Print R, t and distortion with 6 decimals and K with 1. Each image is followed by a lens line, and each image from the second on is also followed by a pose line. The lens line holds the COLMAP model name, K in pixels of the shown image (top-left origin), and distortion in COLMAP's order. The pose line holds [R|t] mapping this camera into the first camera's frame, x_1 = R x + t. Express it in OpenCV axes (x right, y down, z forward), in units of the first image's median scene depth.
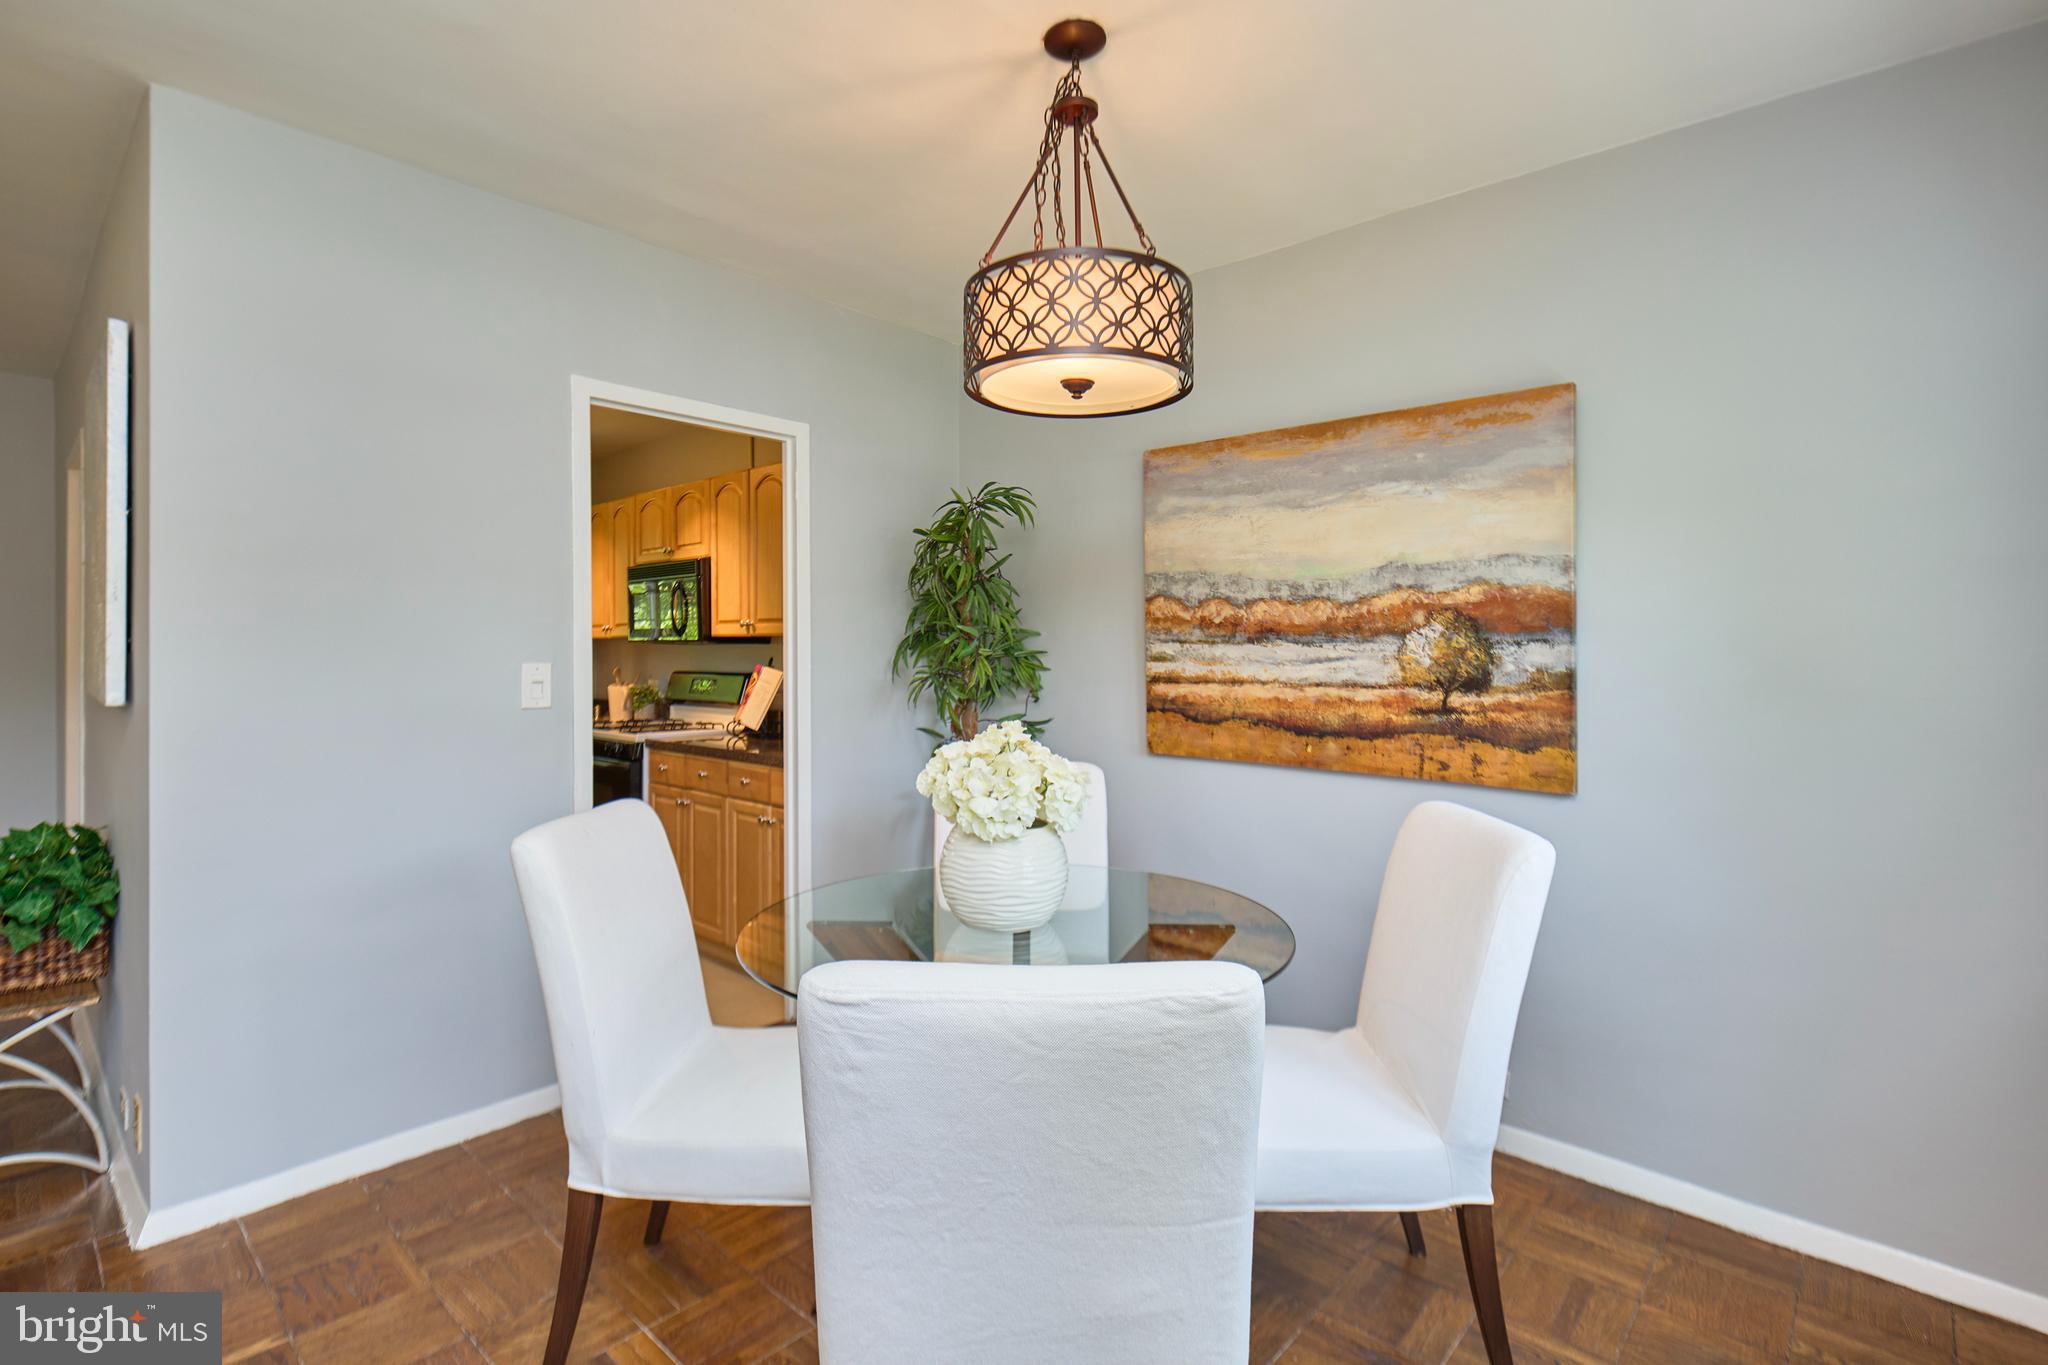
lens RADIAL K [[946.3, 0, 998.5], [0, 946.3, 645.2], [0, 0, 1]] dist [0.003123, -0.001059]
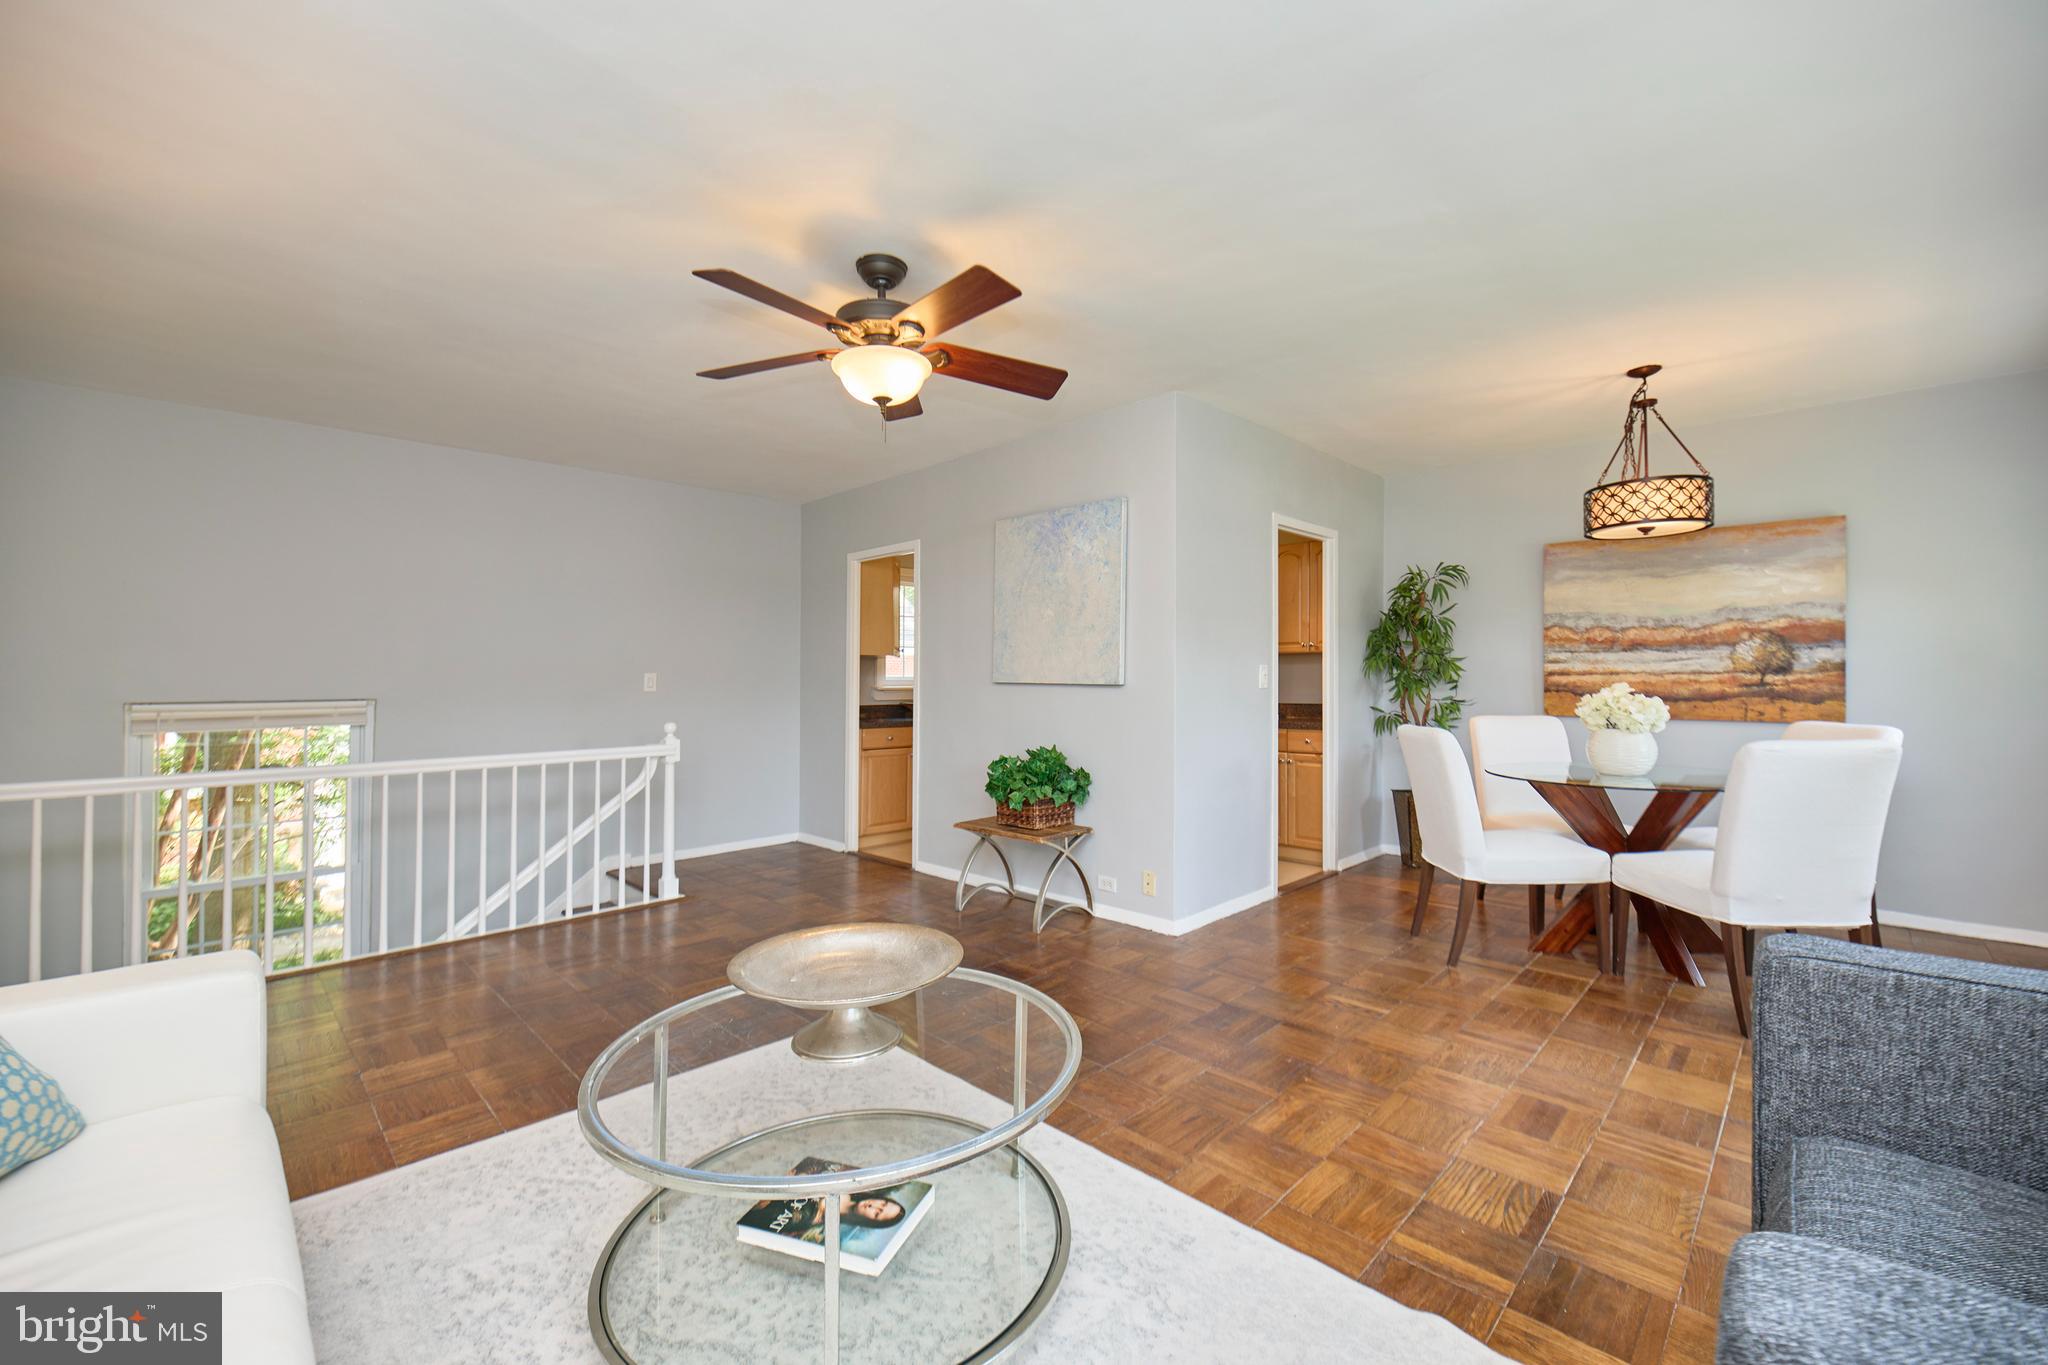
lens RADIAL K [[822.9, 0, 1007.9], [0, 822.9, 675.6], [0, 0, 1]] dist [0.001541, -0.002055]
pose [[0.994625, -0.021535, -0.101277, -0.857271], [0.023266, 0.999602, 0.015936, -0.009962], [0.100893, -0.018206, 0.994731, -0.787615]]
